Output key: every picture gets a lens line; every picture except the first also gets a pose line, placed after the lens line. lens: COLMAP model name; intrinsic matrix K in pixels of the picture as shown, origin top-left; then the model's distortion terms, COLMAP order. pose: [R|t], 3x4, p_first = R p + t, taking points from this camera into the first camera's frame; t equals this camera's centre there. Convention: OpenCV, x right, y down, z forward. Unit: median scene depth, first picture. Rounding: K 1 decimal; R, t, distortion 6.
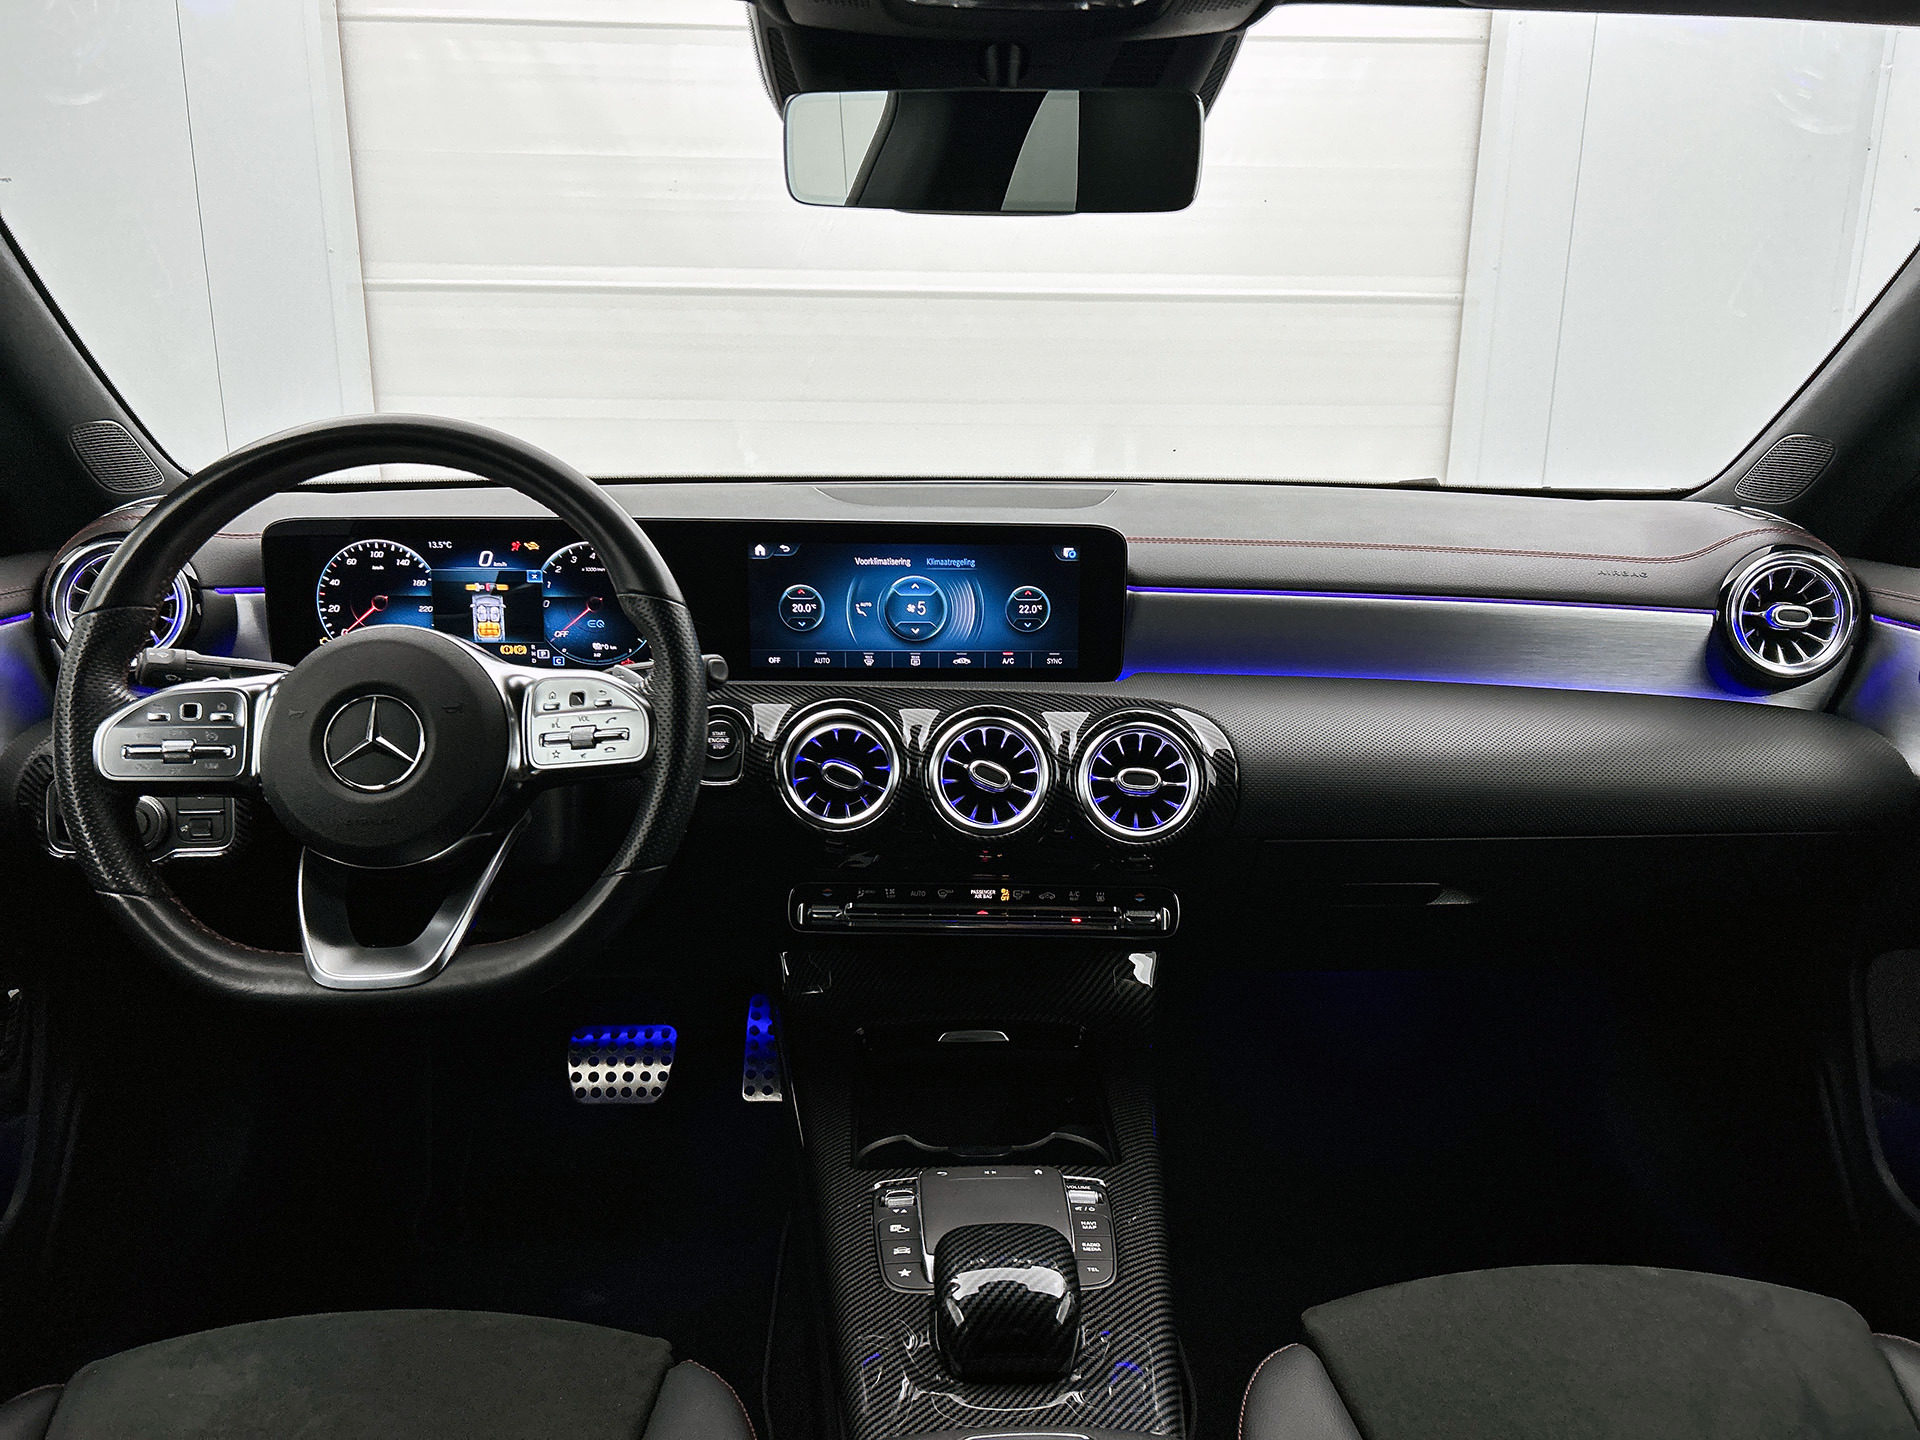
lens RADIAL K [[1416.2, 0, 974.9], [0, 1416.2, 718.9], [0, 0, 1]] dist [-0.006552, -0.020772]
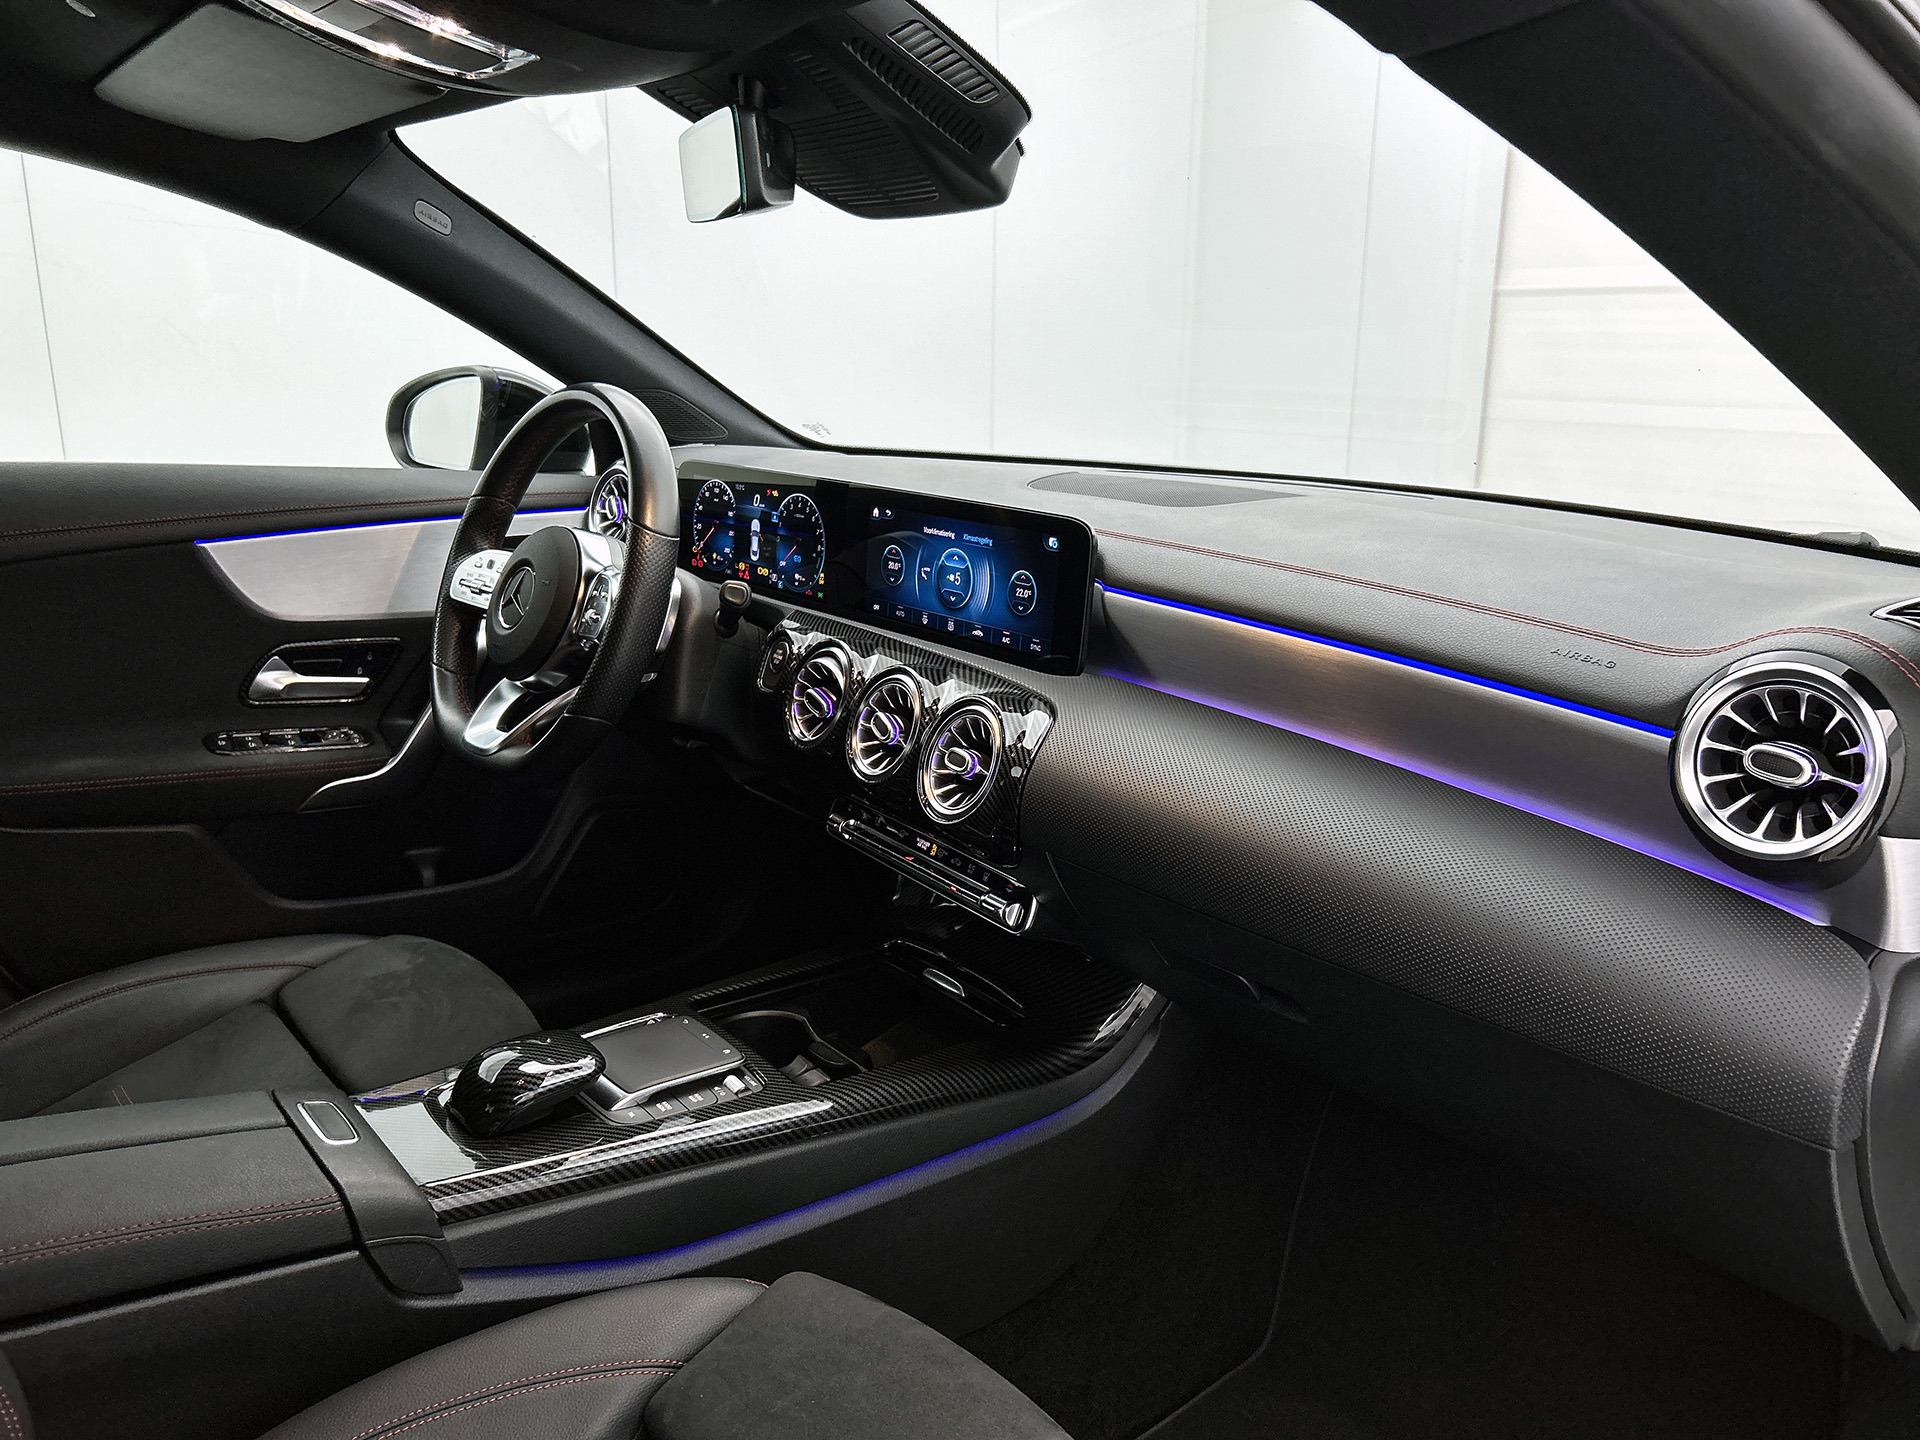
lens RADIAL K [[1416.2, 0, 964.5], [0, 1416.2, 730.7], [0, 0, 1]] dist [-0.006552, -0.020772]
pose [[0.607679, 0.206839, -0.766775, 0.828138], [-0.205153, 0.973603, 0.100046, -0.074667], [0.767228, 0.096511, 0.634072, 0.324070]]
